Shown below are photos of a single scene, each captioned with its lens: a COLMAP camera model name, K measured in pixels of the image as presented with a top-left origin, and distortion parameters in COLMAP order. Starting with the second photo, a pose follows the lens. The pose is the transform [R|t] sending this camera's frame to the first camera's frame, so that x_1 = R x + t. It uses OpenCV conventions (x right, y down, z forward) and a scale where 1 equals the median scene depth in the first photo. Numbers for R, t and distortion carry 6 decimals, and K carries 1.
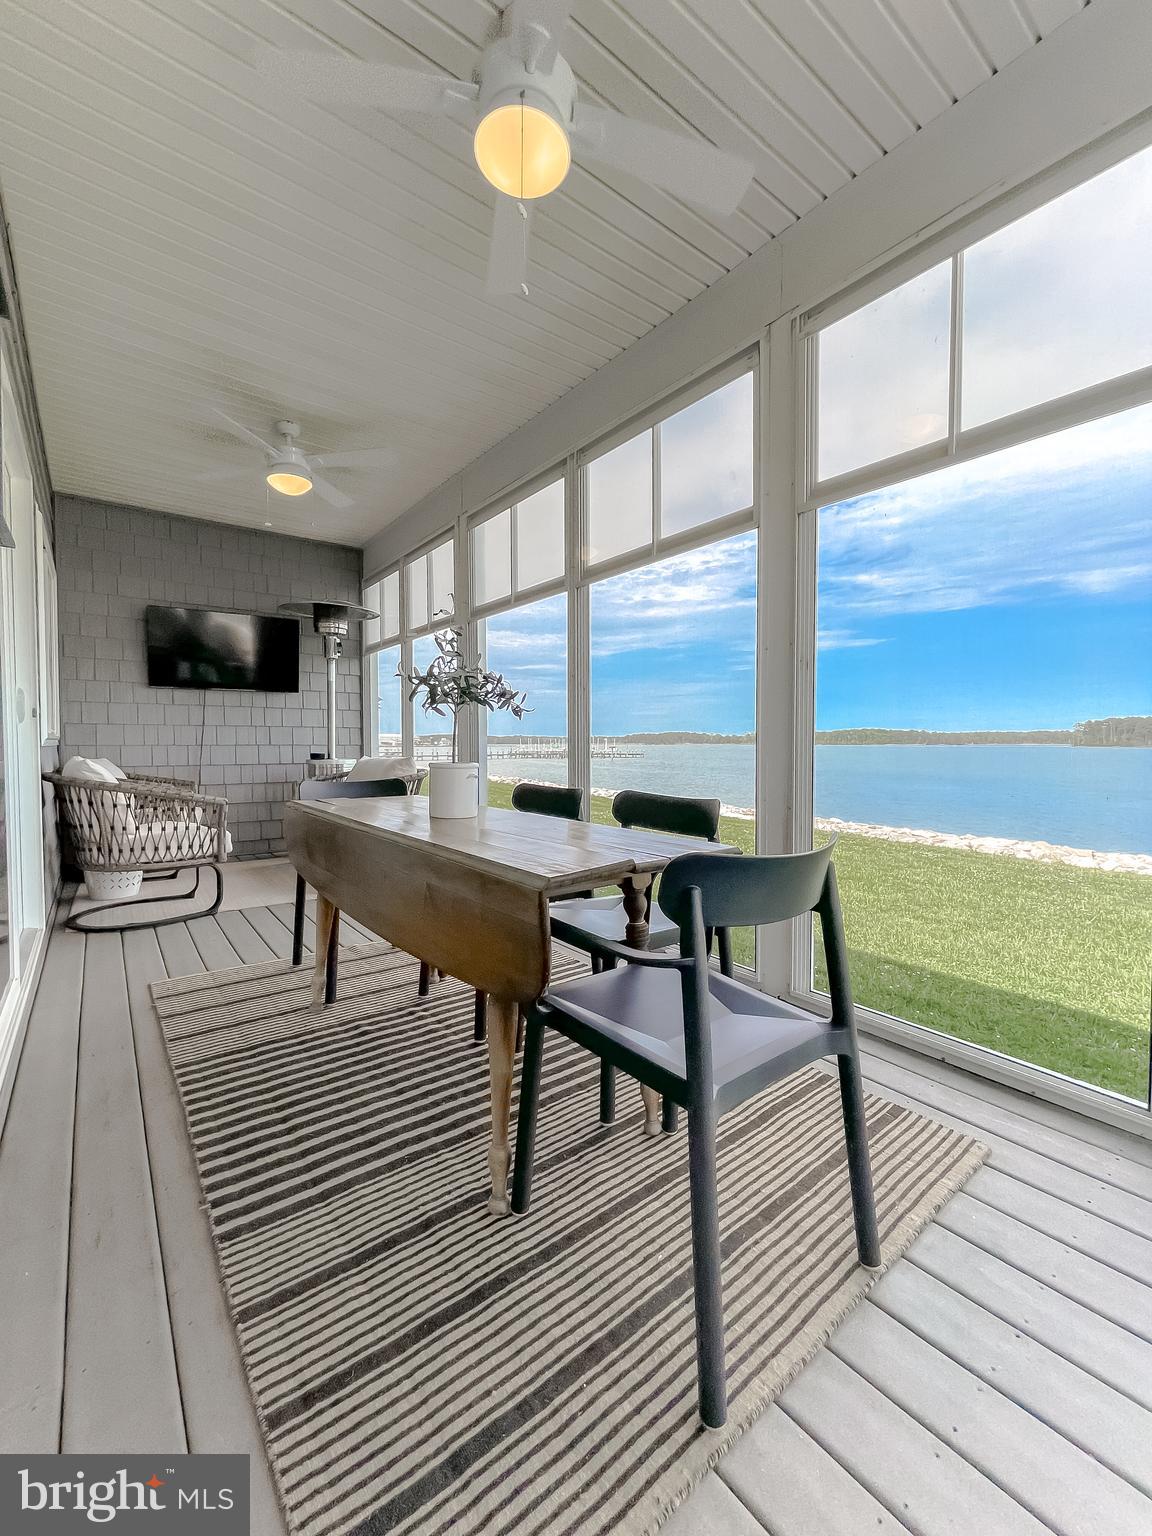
lens RADIAL K [[630.1, 0, 575.3], [0, 630.1, 762.5], [0, 0, 1]] dist [-0.006017, 0.004202]
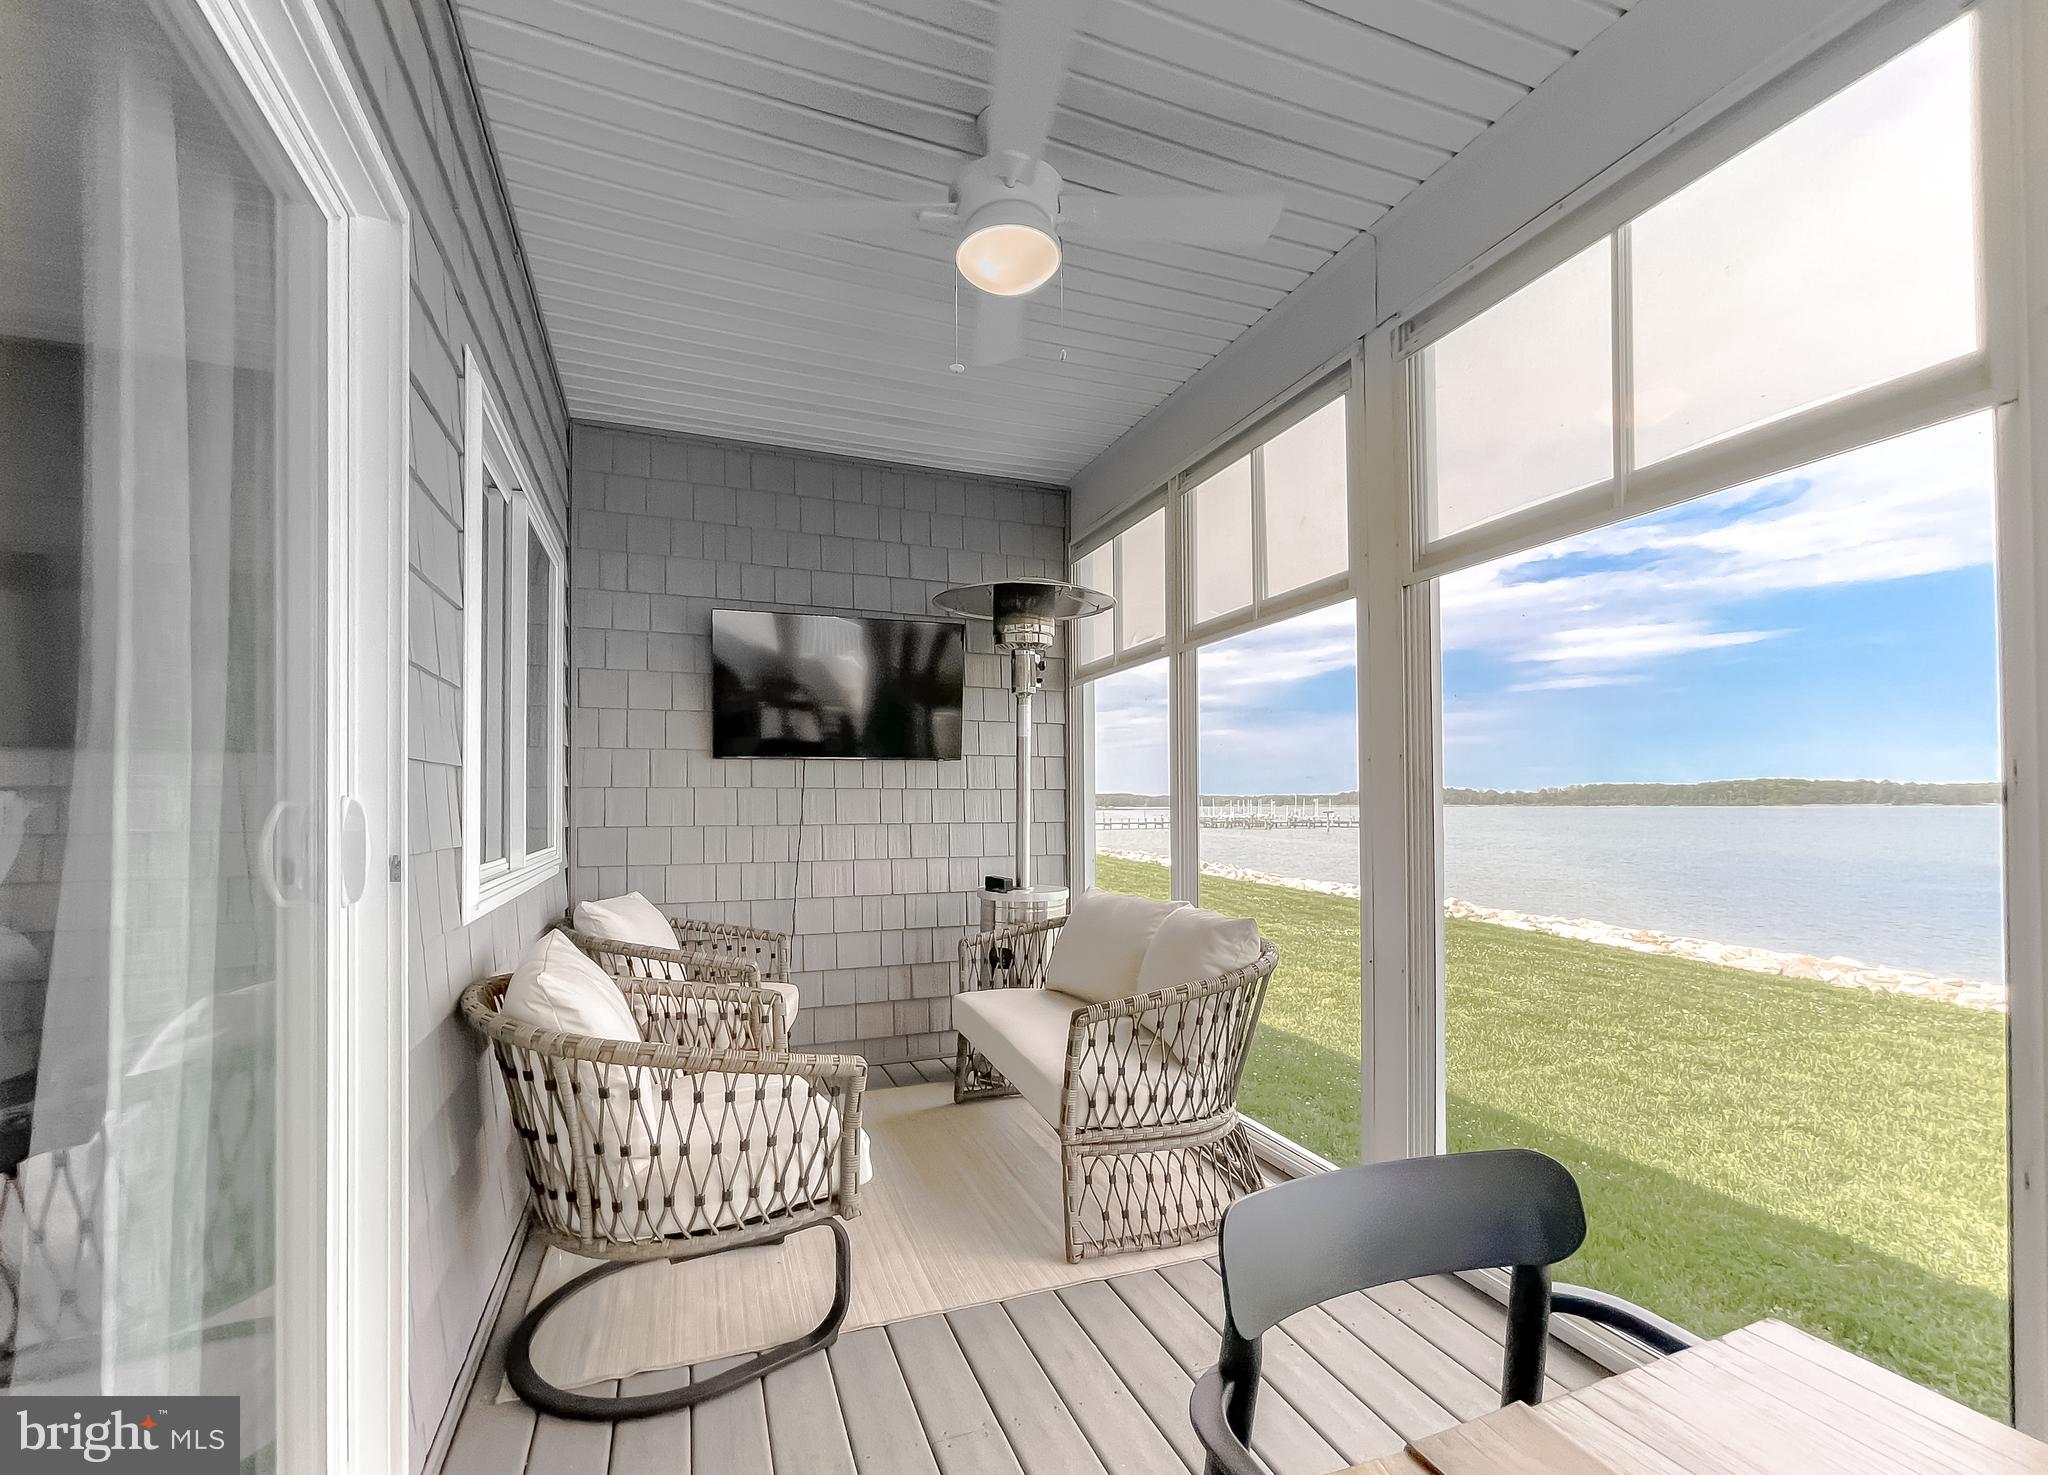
lens RADIAL K [[861.1, 0, 1000.7], [0, 861.1, 796.5], [0, 0, 1]] dist [-0.002406, 0.000124]
pose [[0.956802, -0.006804, -0.290660, -0.351341], [-0.005051, 0.999186, -0.040019, -0.091790], [0.290696, 0.039759, 0.955989, 0.566759]]
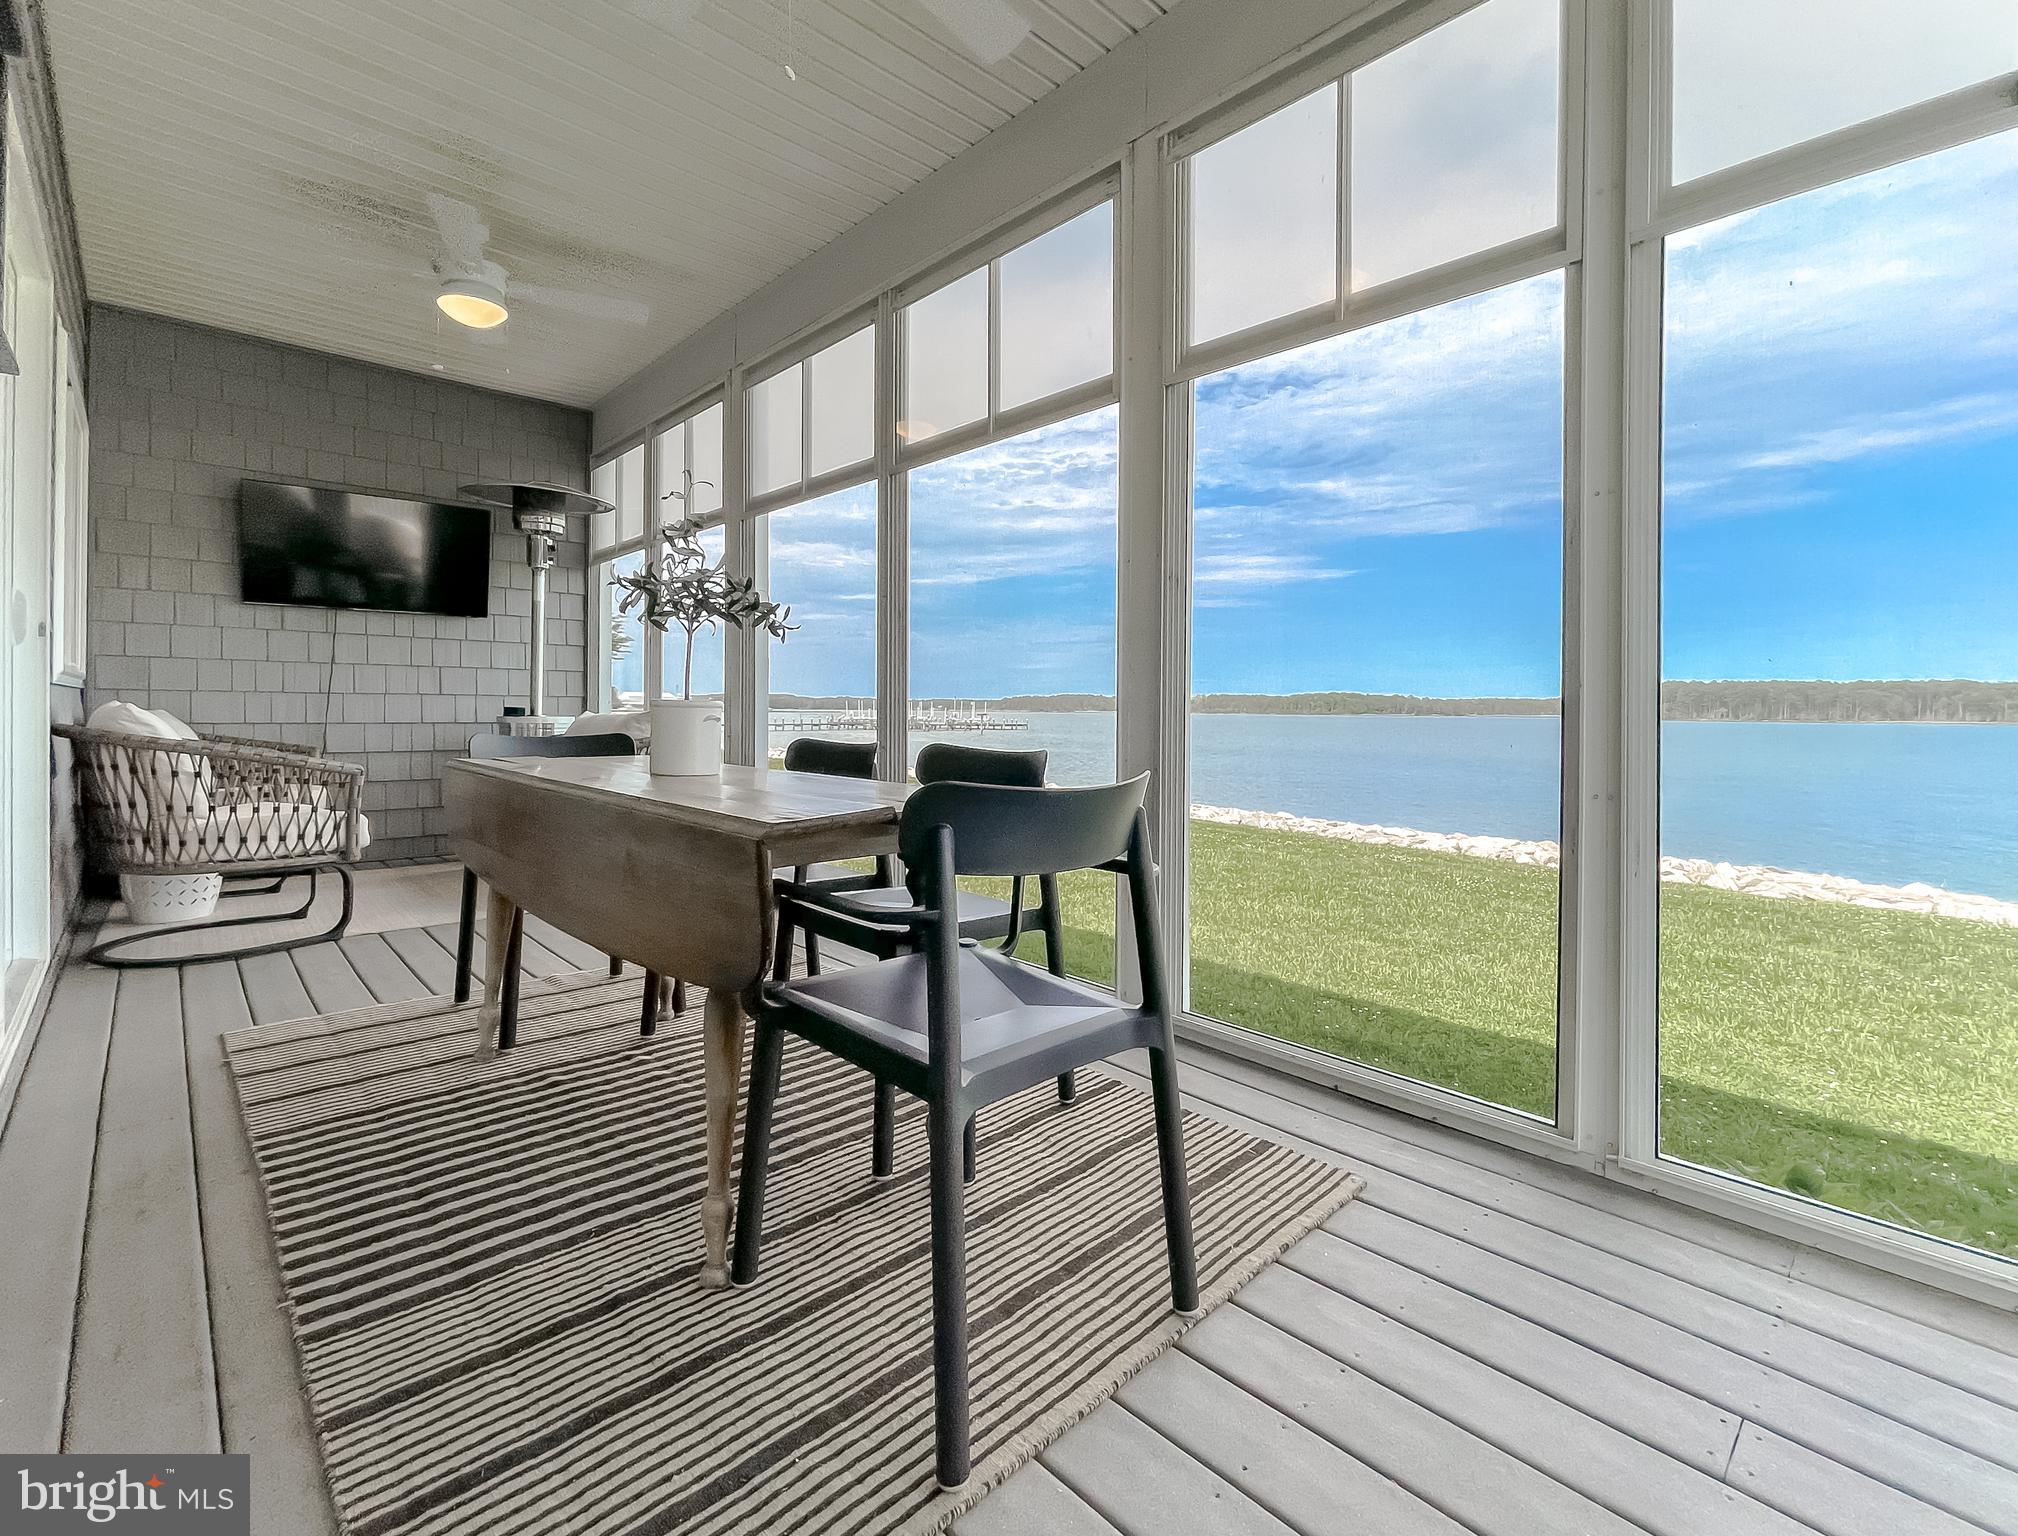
lens RADIAL K [[913.5, 0, 1038.2], [0, 913.5, 710.8], [0, 0, 1]] dist [-0.001822, 0.002315]
pose [[0.993069, 0.007273, 0.117309, 0.056009], [-0.003749, 0.999536, -0.030232, 0.028138], [-0.117474, 0.029583, 0.992635, -0.062991]]
